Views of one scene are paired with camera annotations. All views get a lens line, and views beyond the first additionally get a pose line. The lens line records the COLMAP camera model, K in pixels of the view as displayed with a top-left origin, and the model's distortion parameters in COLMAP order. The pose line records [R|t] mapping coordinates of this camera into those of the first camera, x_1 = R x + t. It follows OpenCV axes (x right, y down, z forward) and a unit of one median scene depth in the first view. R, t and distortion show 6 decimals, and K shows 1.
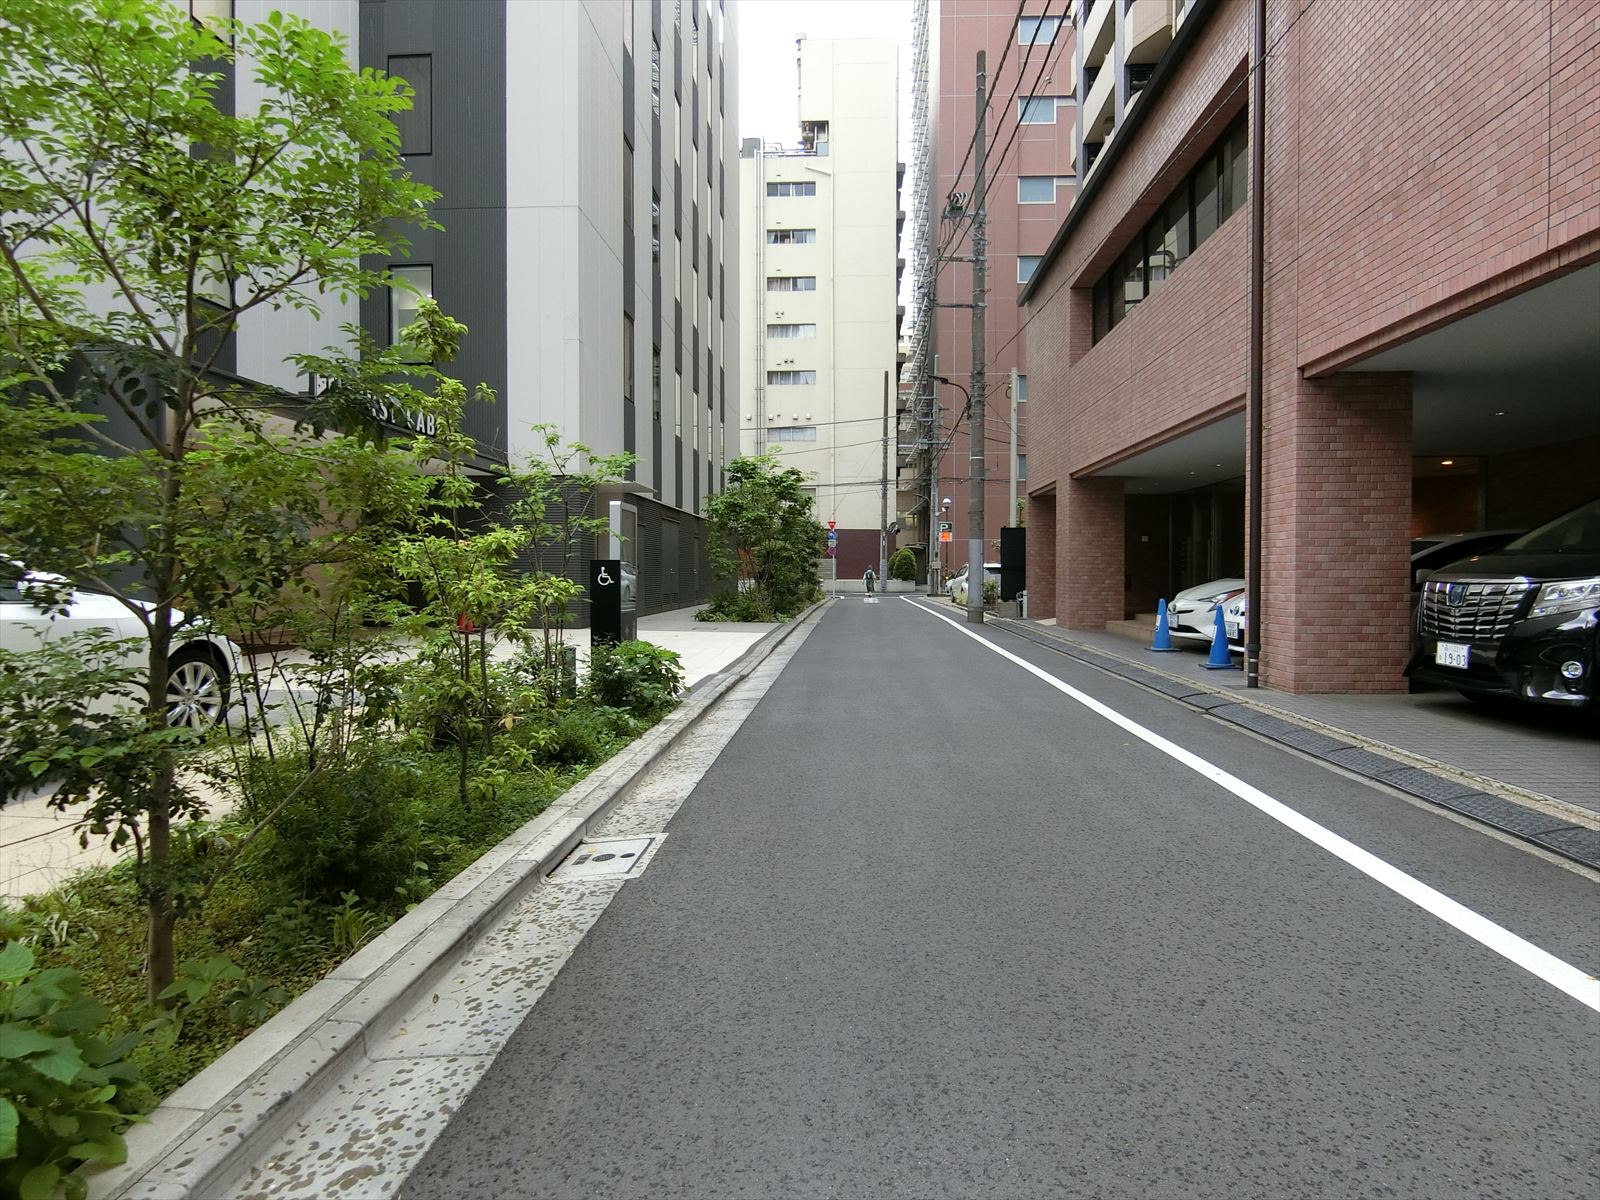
lens RADIAL K [[886.8, 0, 800.6], [0, 886.8, 601.9], [0, 0, 1]] dist [-0.061133, -0.003939]
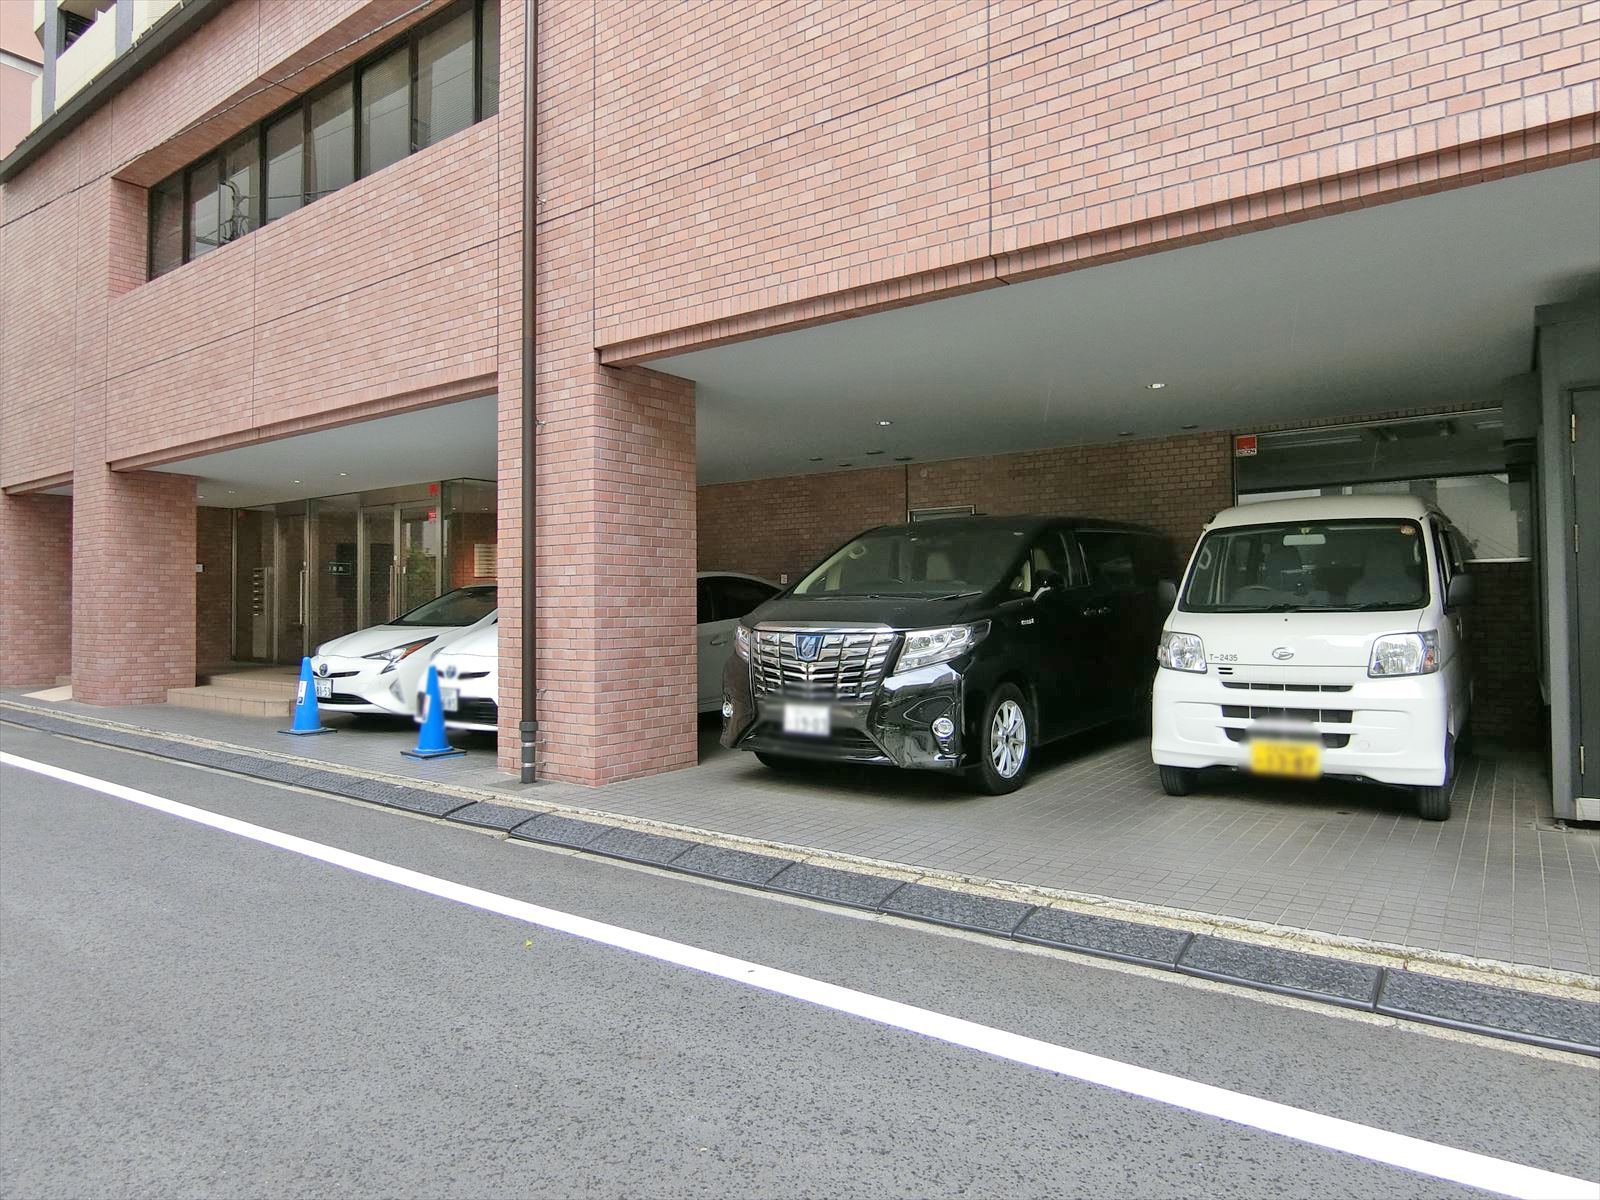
lens RADIAL K [[979.9, 0, 804.0], [0, 979.9, 587.6], [0, 0, 1]] dist [-0.023018, -0.002115]
pose [[0.525836, 0.017577, 0.850404, -0.053240], [0.030392, 0.998760, -0.039435, -0.026811], [-0.850043, 0.046581, 0.524650, 0.454134]]
